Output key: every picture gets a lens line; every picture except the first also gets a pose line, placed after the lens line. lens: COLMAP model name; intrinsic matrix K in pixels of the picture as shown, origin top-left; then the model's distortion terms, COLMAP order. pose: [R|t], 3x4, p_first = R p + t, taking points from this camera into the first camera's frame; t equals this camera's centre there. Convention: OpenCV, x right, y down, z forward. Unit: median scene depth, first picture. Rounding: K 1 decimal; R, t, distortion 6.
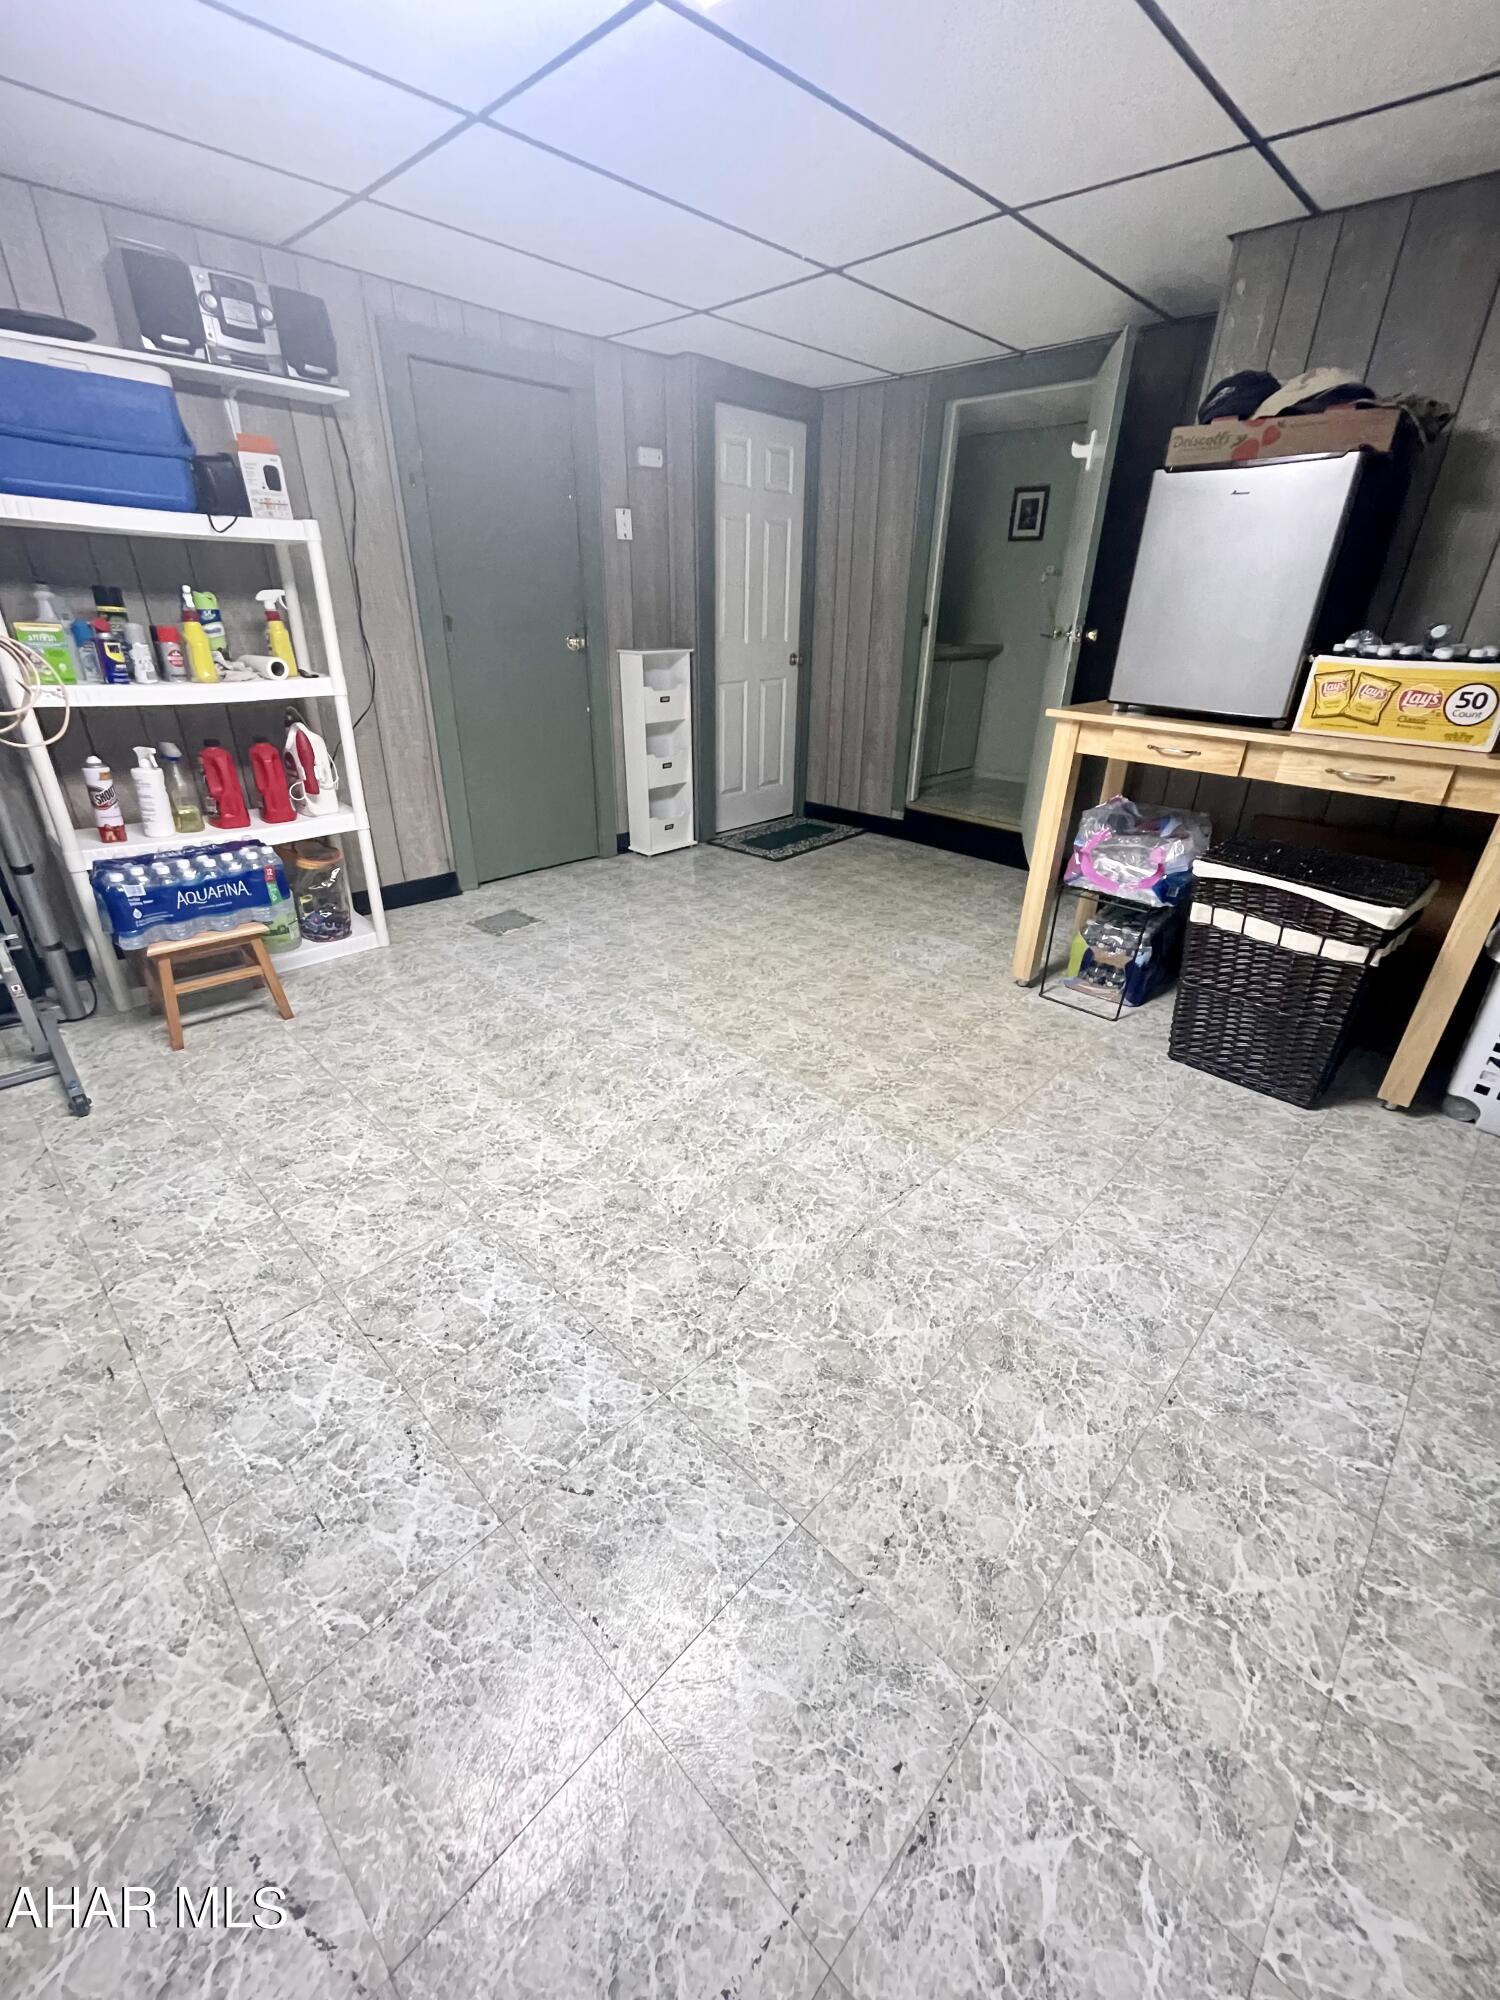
lens RADIAL K [[810.9, 0, 750.0], [0, 810.9, 1000.0], [0, 0, 1]] dist [-0.004098, -0.000383]
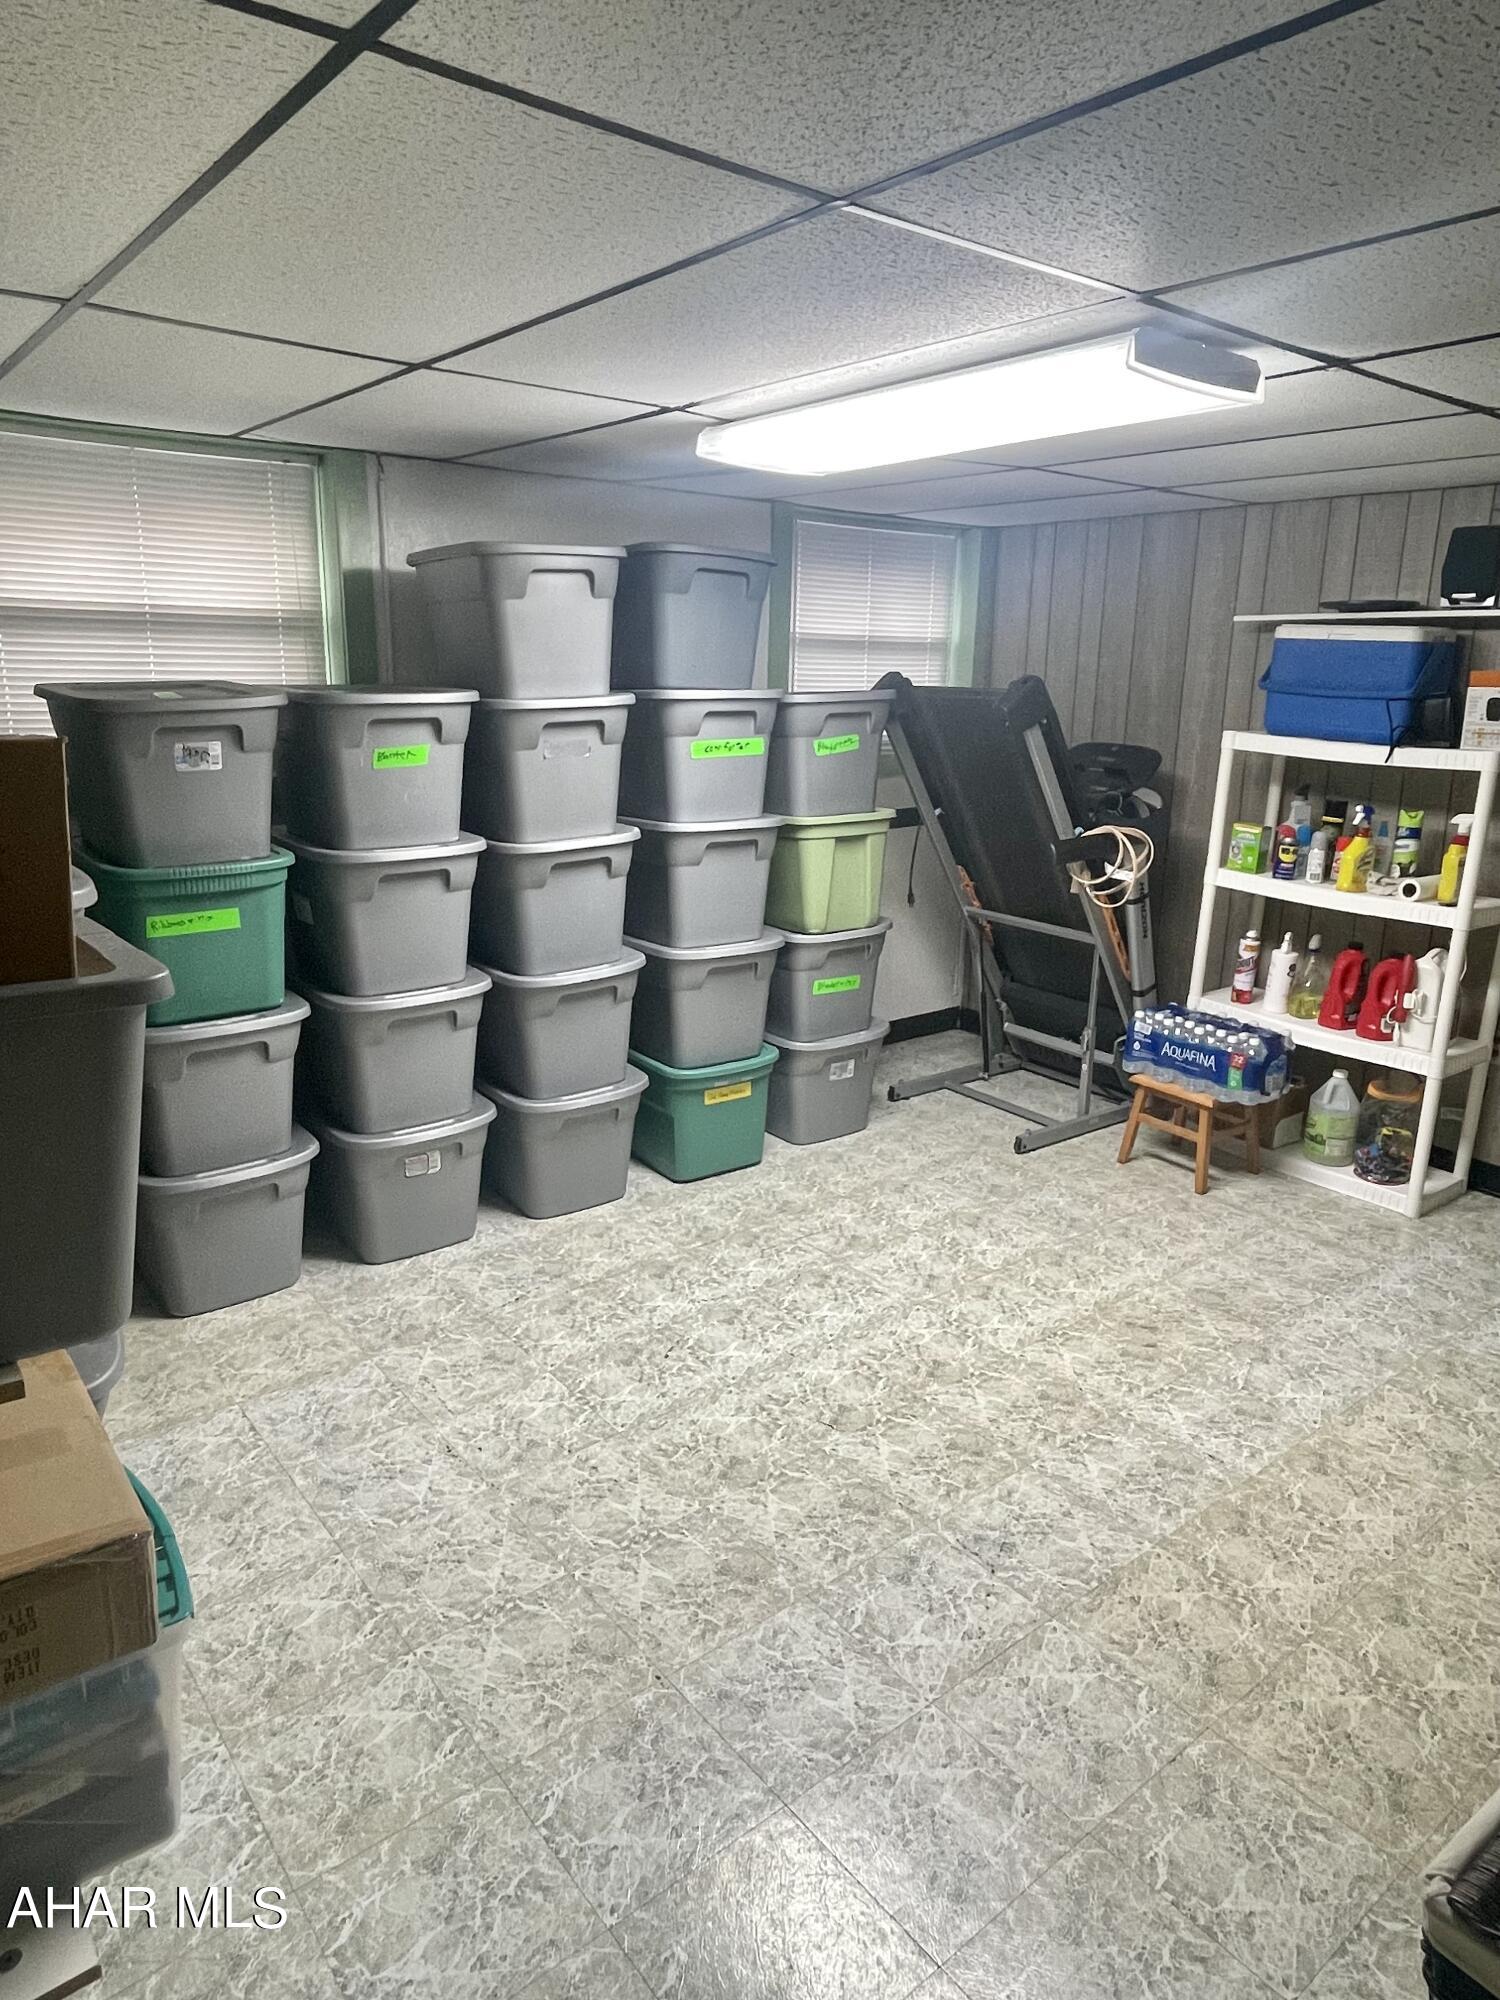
lens RADIAL K [[1252.4, 0, 750.0], [0, 1252.4, 1000.0], [0, 0, 1]] dist [0.036613, -0.086230]
pose [[-0.127945, 0.234924, -0.963556, 1.248313], [-0.454701, 0.849524, 0.267499, -0.452311], [0.881406, 0.472355, -0.001872, 0.511897]]
